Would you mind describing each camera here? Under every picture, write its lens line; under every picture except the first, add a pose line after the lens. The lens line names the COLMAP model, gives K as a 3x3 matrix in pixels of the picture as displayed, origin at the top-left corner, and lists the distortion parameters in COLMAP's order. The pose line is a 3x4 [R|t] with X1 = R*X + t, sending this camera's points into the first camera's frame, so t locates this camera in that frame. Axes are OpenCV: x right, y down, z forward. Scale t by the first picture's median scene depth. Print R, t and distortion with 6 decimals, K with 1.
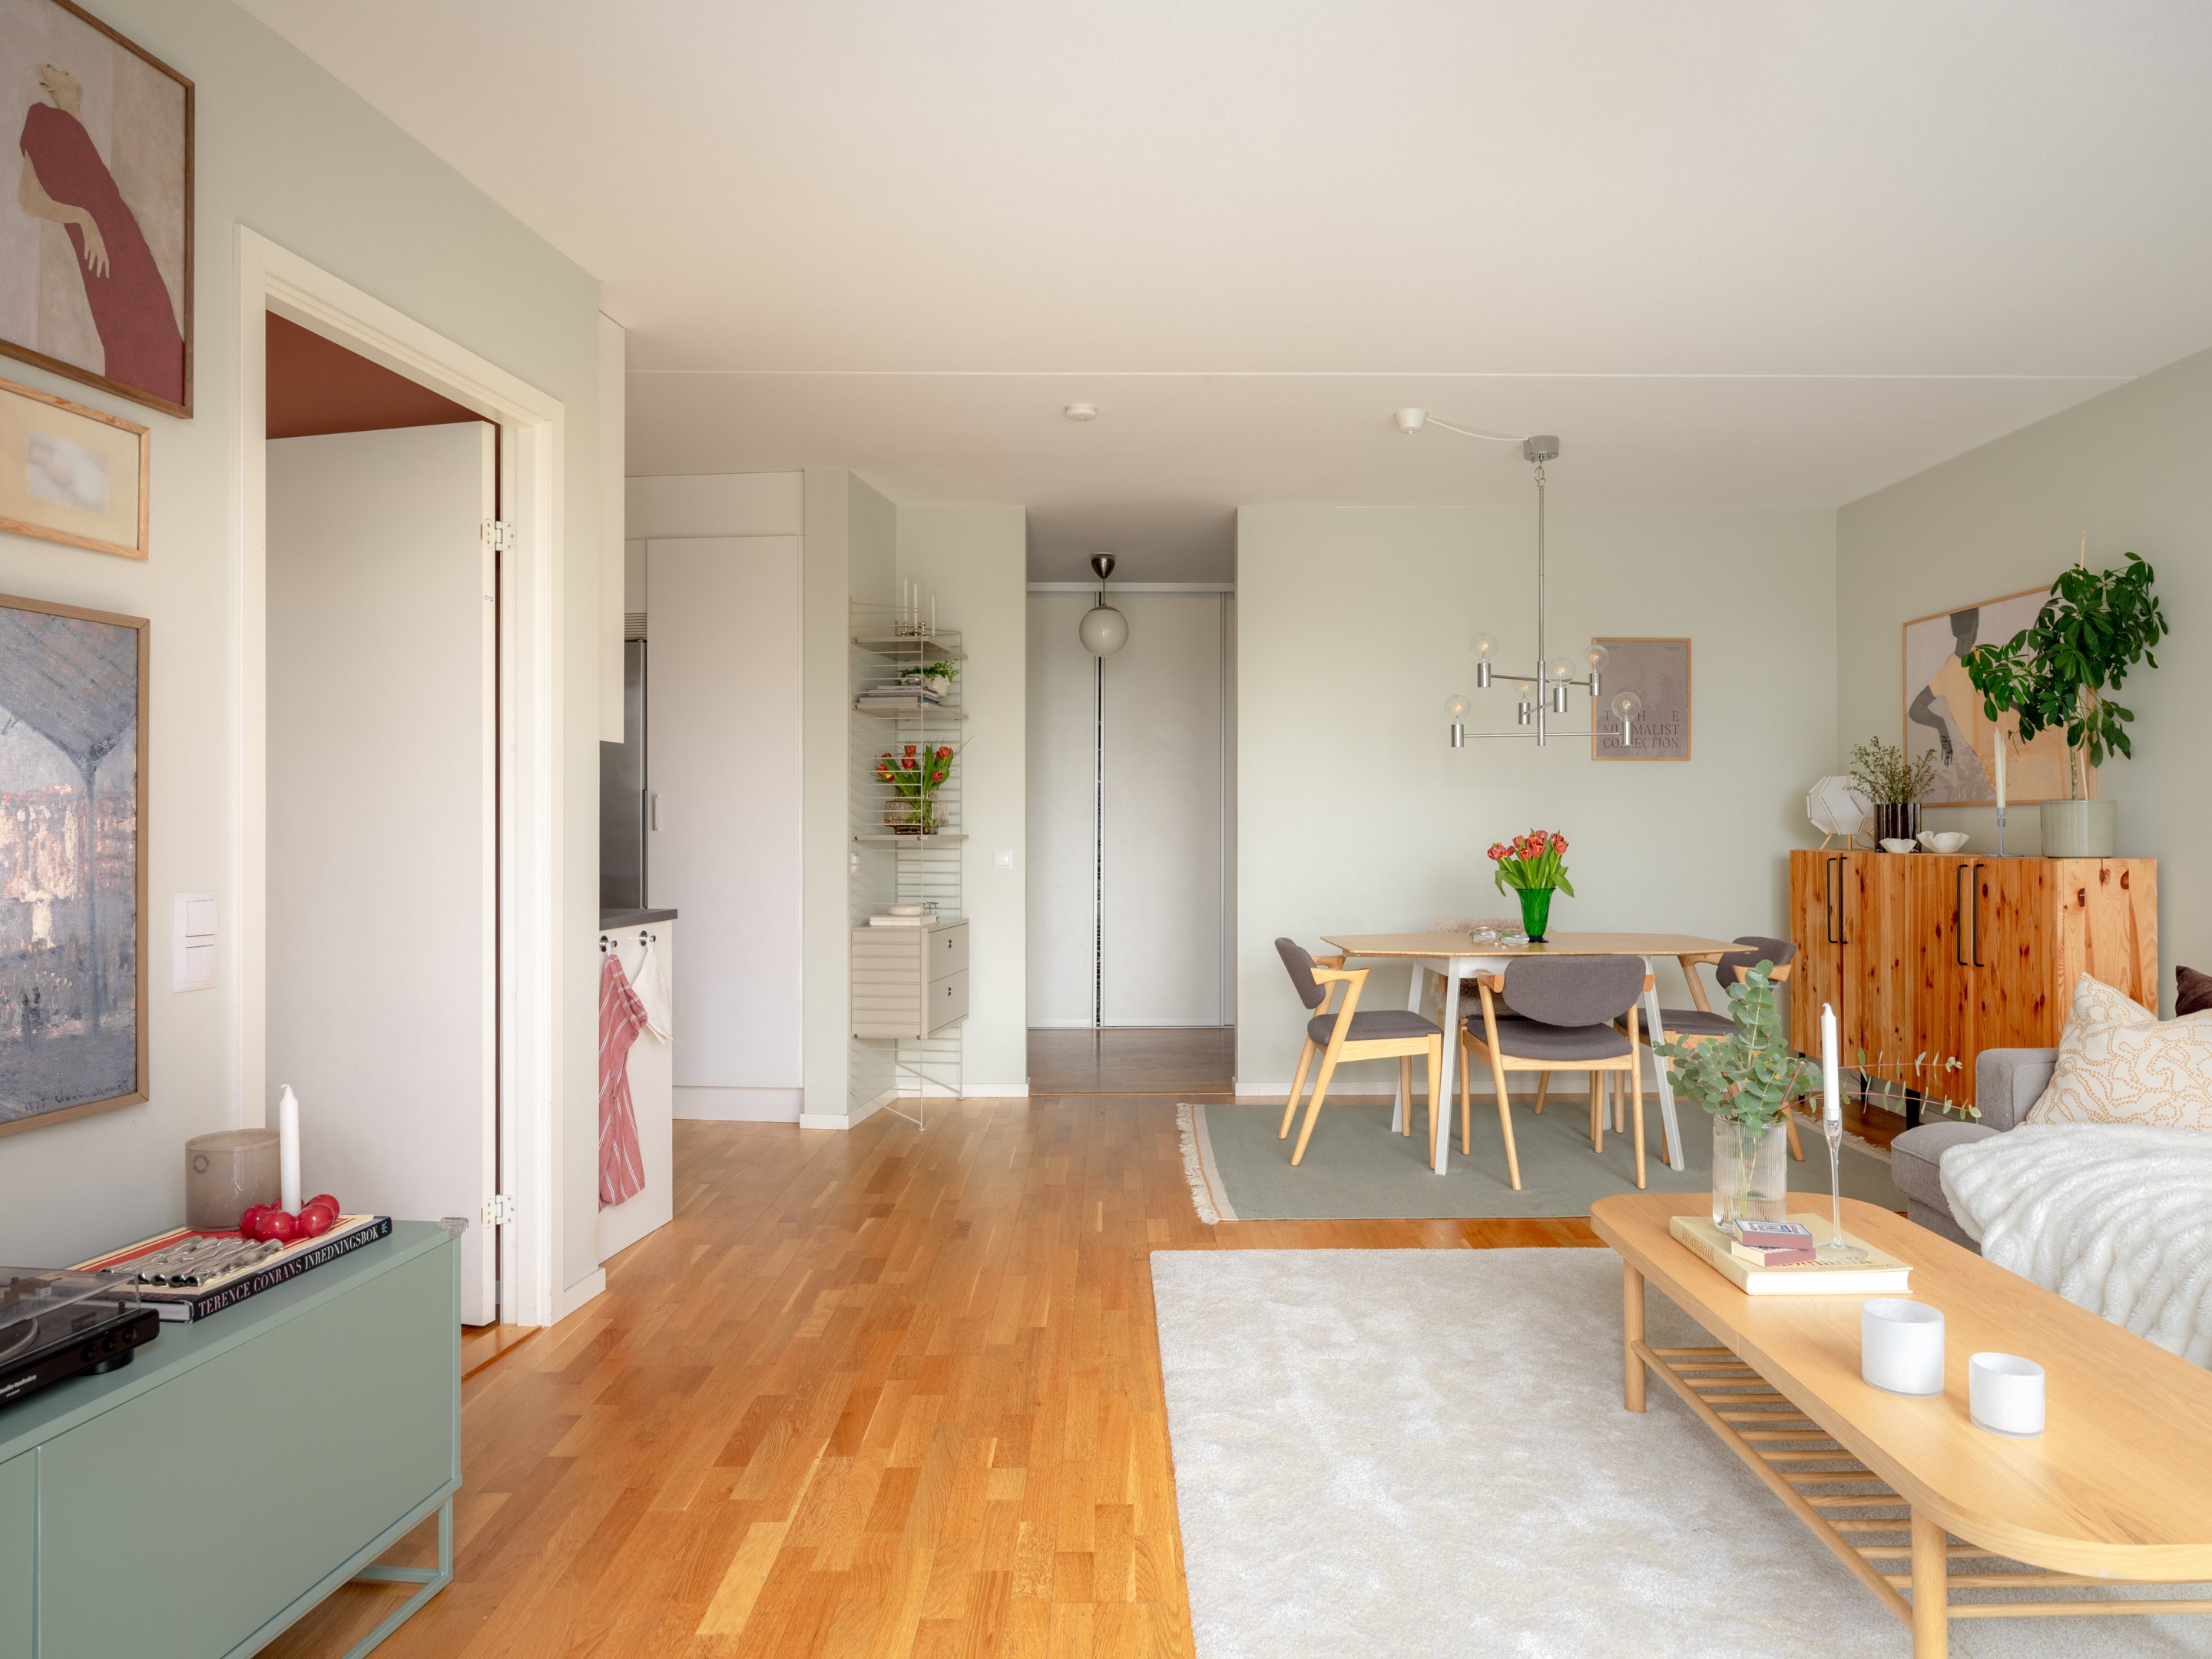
lens RADIAL K [[1362.3, 0, 1136.7], [0, 1362.3, 824.5], [0, 0, 1]] dist [-0.002225, -0.000192]
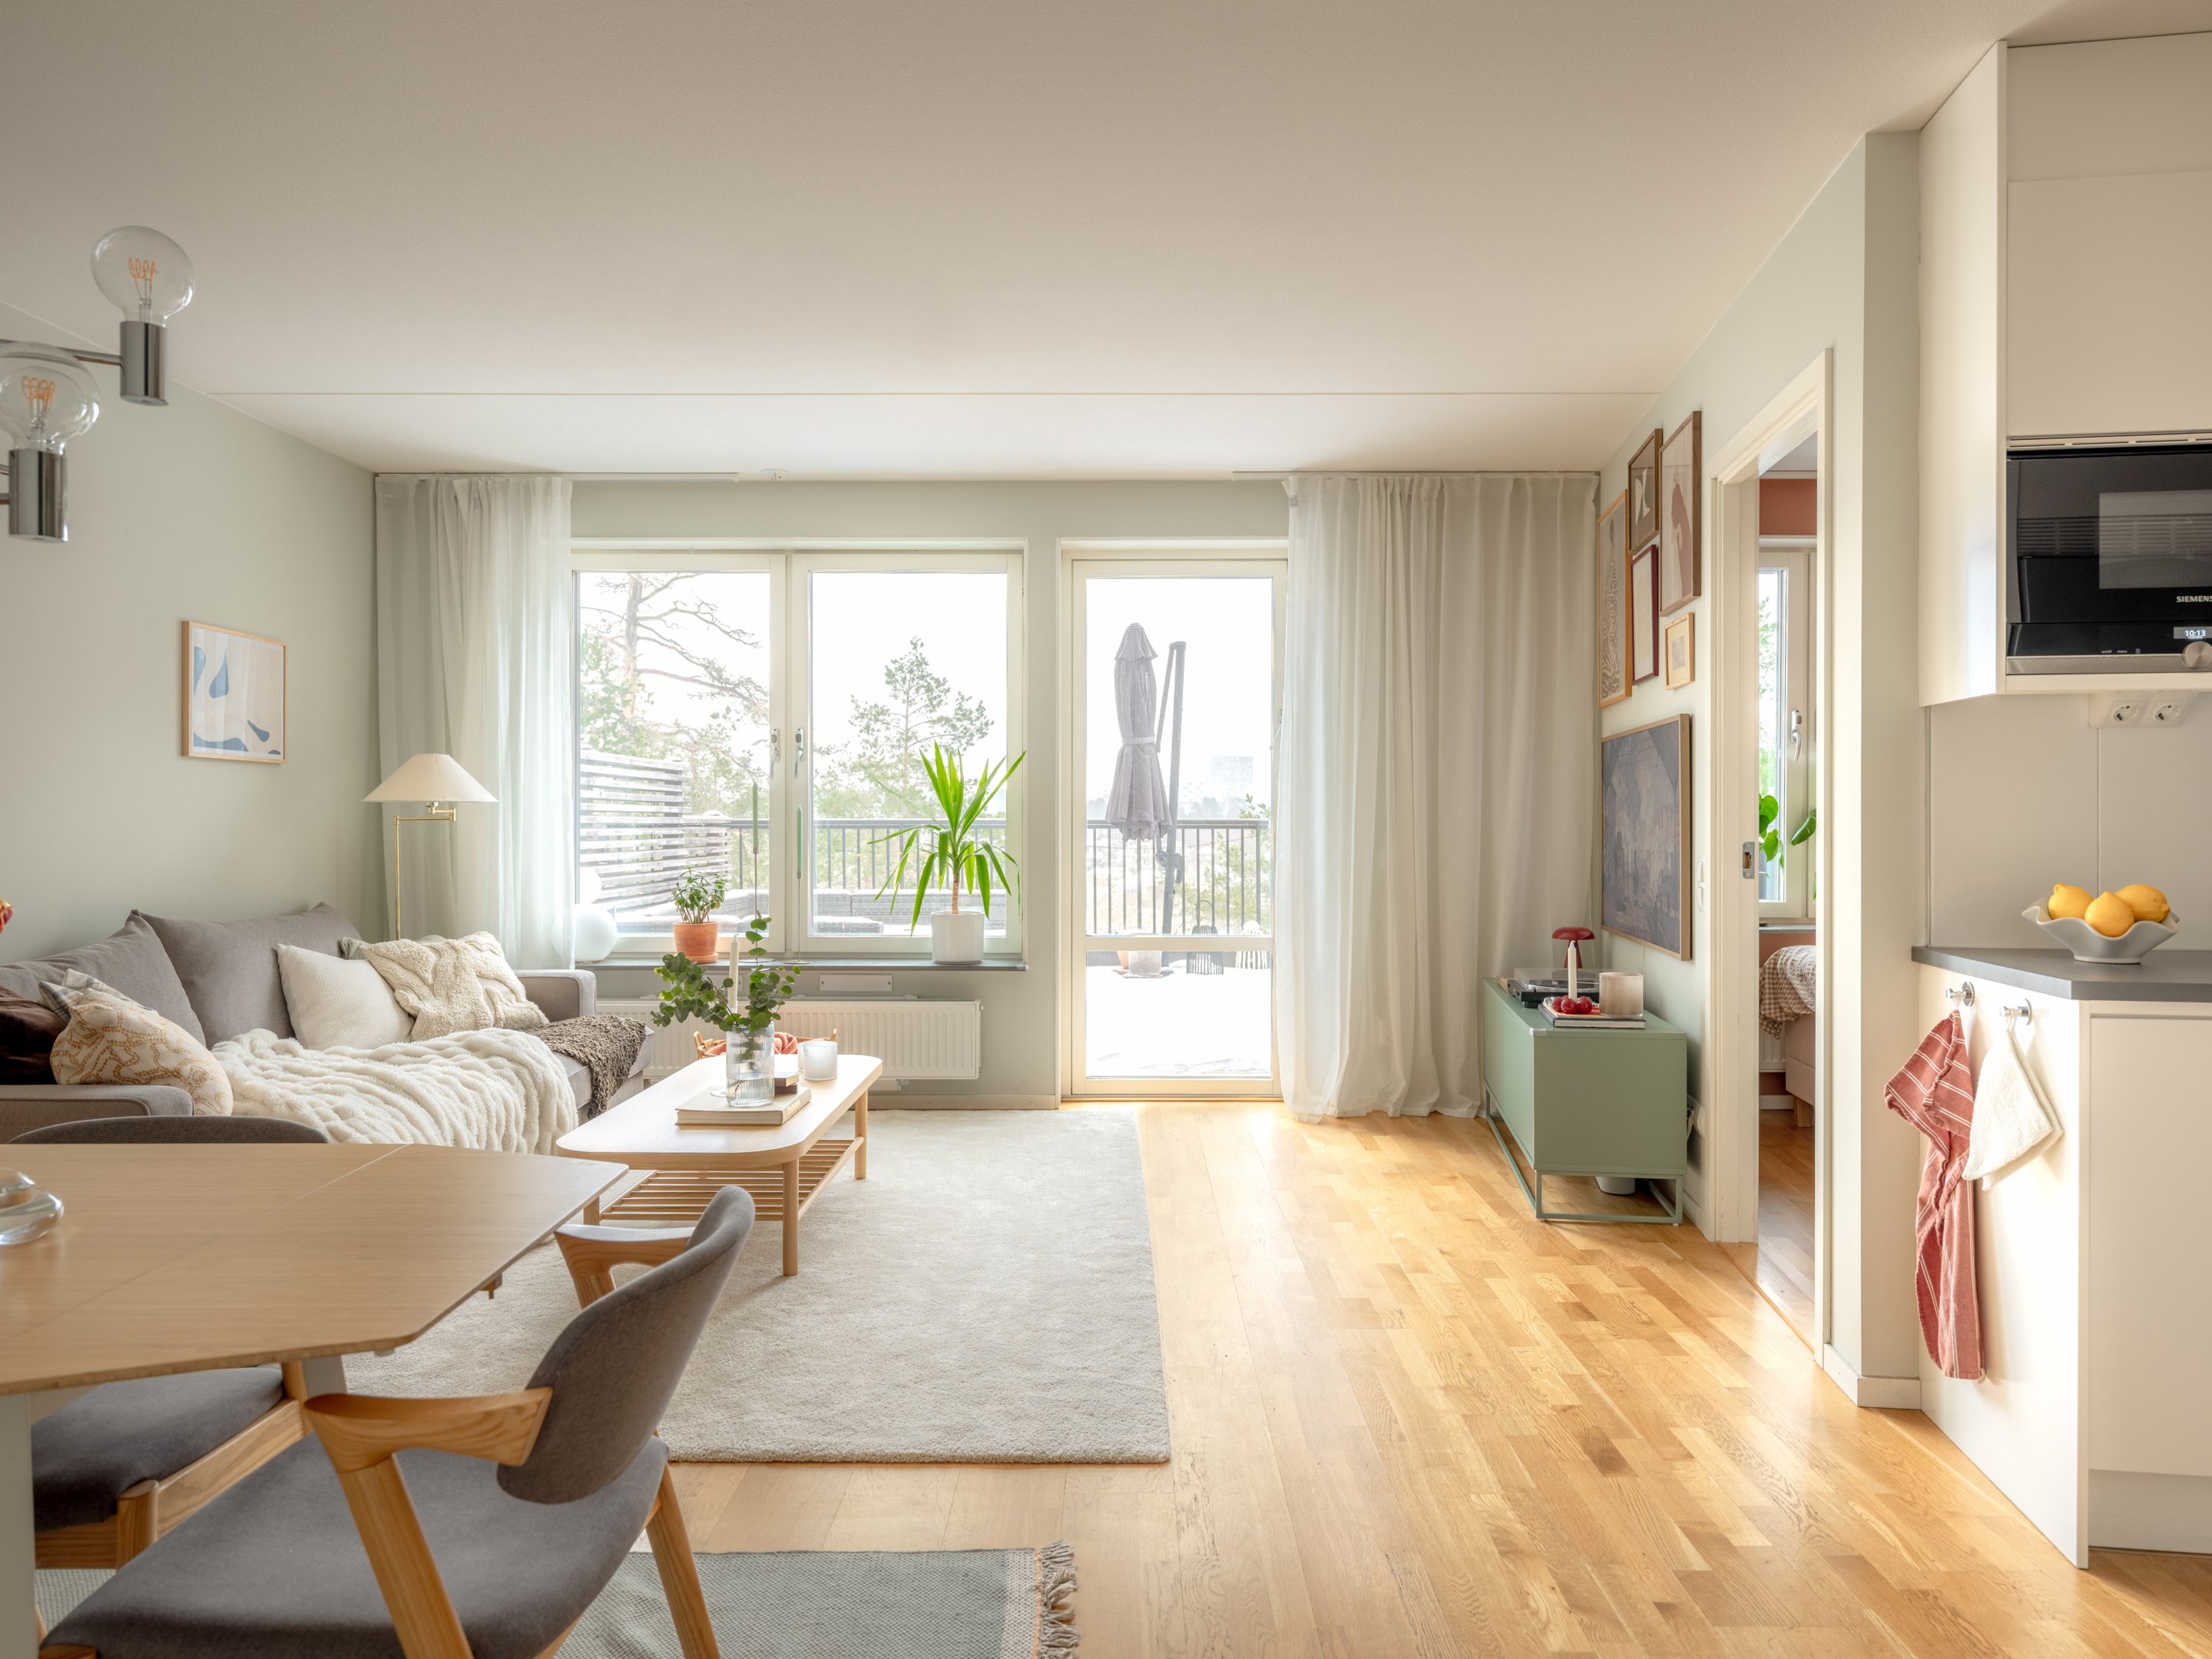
lens RADIAL K [[1423.4, 0, 1112.5], [0, 1423.4, 830.7], [0, 0, 1]] dist [-0.001552, -0.000494]
pose [[-0.999734, 0.000423, 0.023057, 0.016516], [0.000658, 0.999948, 0.010200, -0.001893], [-0.023052, 0.010212, -0.999682, 1.295215]]
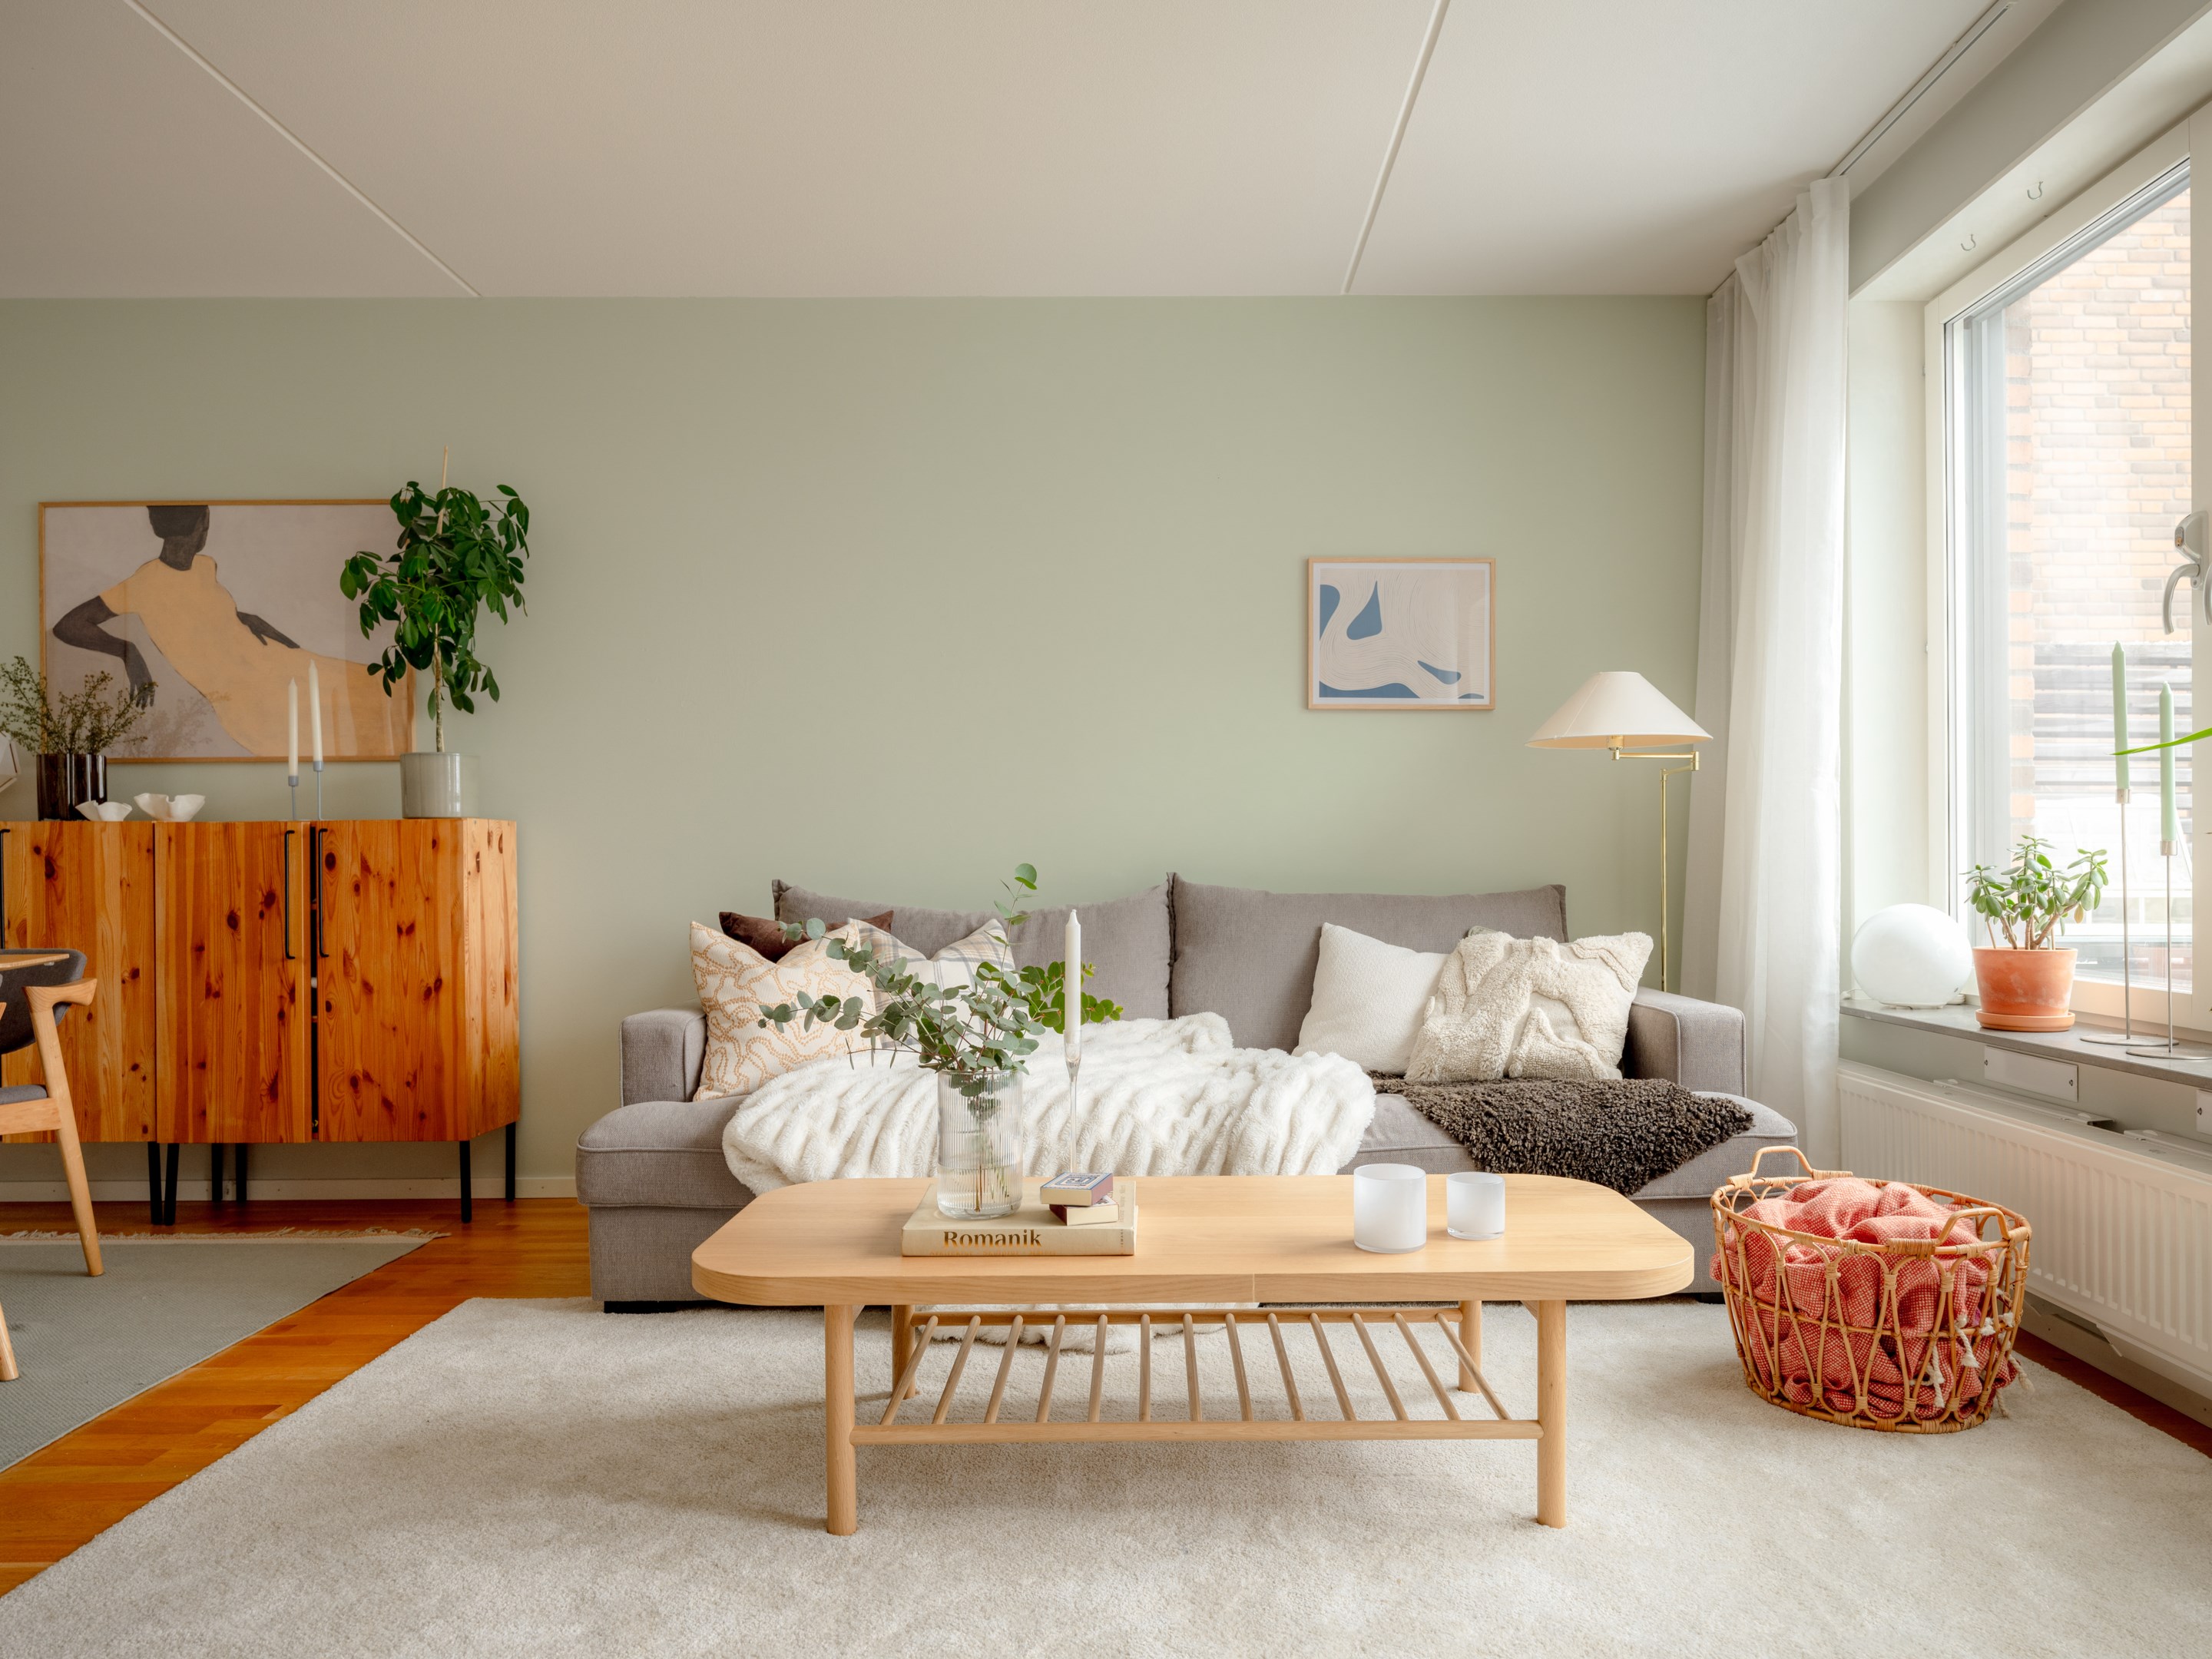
lens RADIAL K [[1451.4, 0, 1167.2], [0, 1451.4, 877.9], [0, 0, 1]] dist [-0.004070, 0.000523]
pose [[0.004074, -0.002910, 0.999987, -0.205183], [0.007194, 0.999970, 0.002881, 0.054134], [-0.999966, 0.007182, 0.004095, 0.461660]]
